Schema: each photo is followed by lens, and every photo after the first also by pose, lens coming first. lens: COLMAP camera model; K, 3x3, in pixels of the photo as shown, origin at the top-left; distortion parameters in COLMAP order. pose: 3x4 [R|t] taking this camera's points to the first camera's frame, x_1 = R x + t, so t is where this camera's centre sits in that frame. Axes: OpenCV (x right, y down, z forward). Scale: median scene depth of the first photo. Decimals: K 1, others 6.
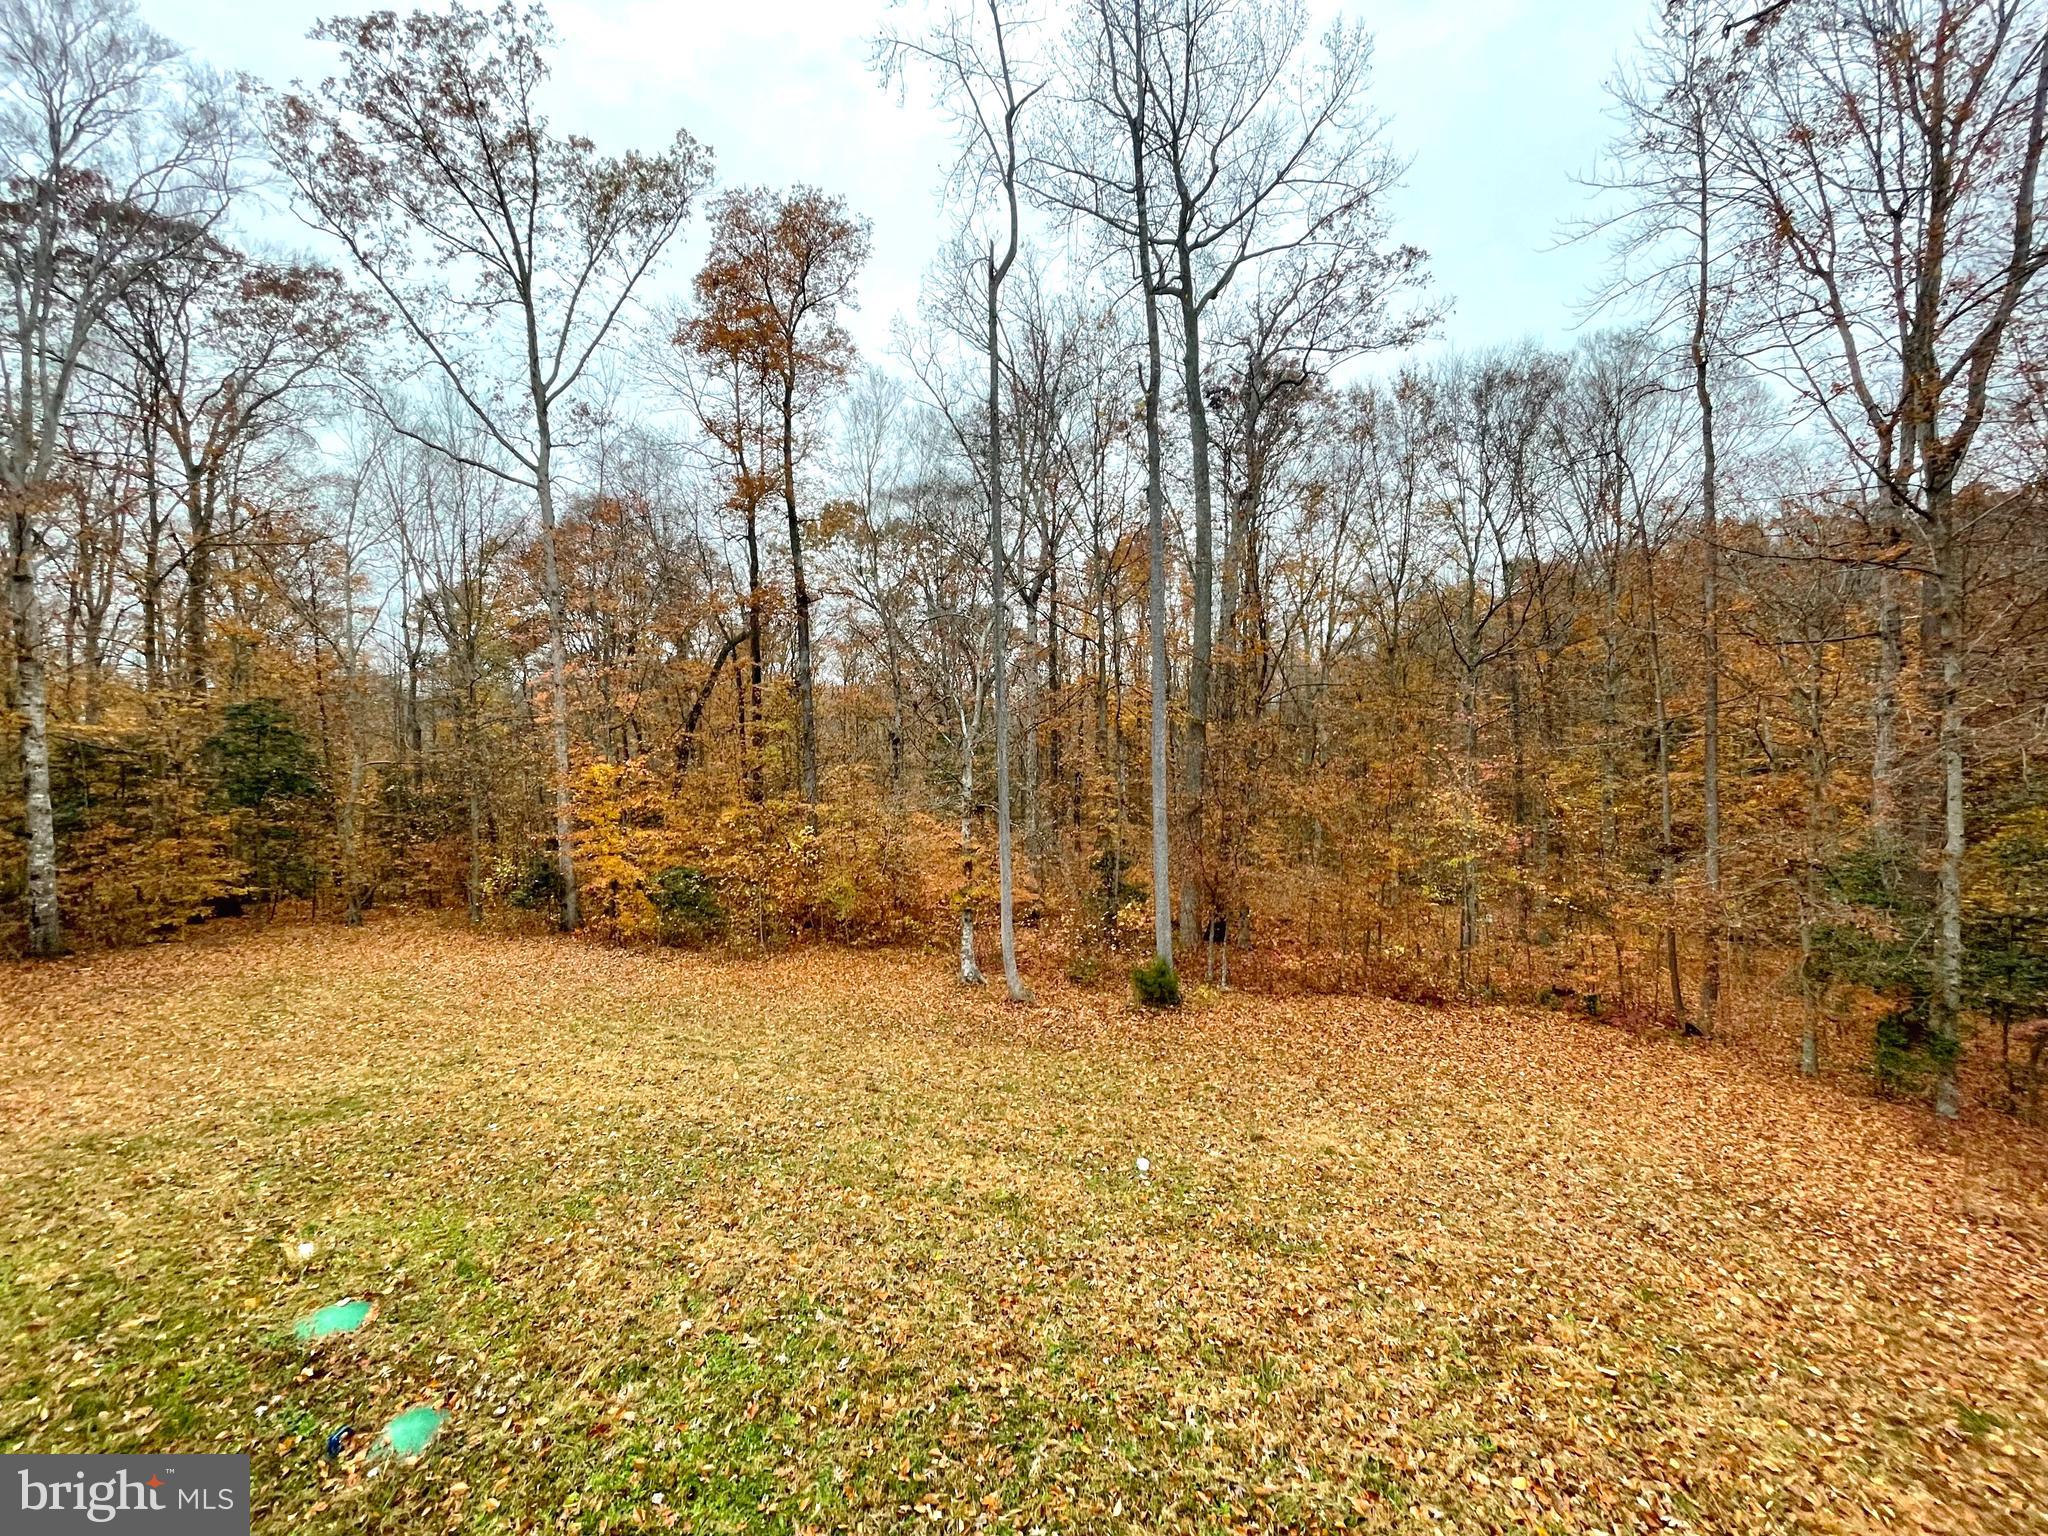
lens RADIAL K [[834.5, 0, 1023.3], [0, 834.5, 771.2], [0, 0, 1]] dist [-0.008792, 0.003202]
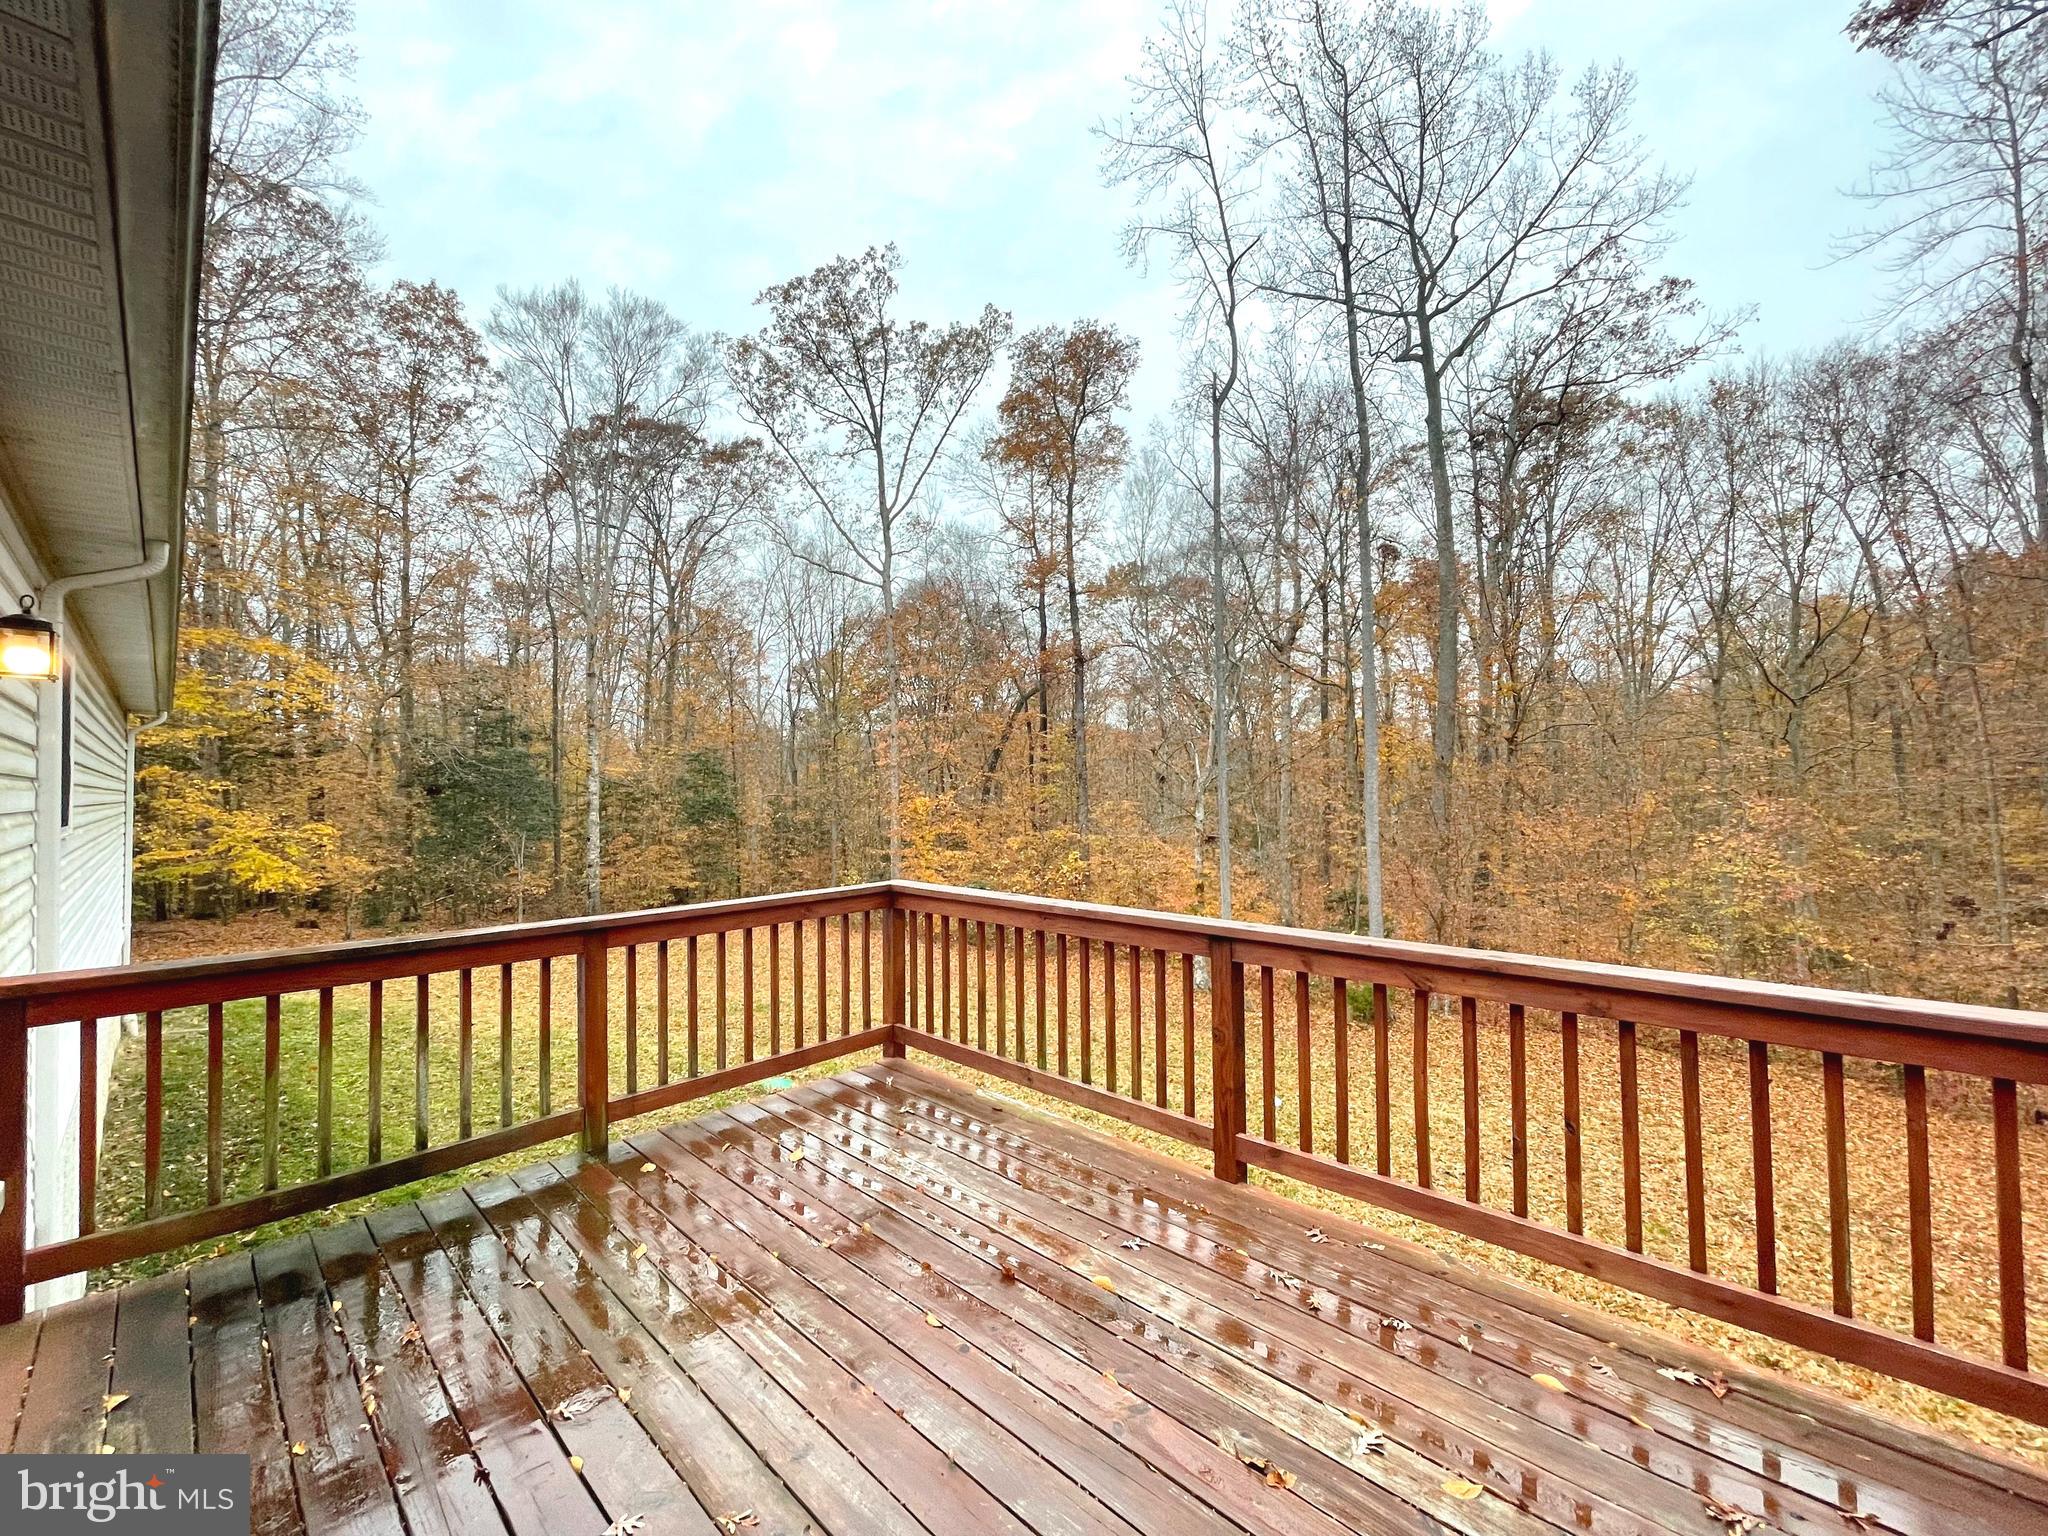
lens RADIAL K [[834.5, 0, 1024.6], [0, 834.5, 768.3], [0, 0, 1]] dist [-0.008792, 0.003202]
pose [[0.938153, -0.001122, -0.346220, 0.080323], [-0.016525, 0.998710, -0.048015, 0.005154], [0.345827, 0.050767, 0.936924, -0.139474]]
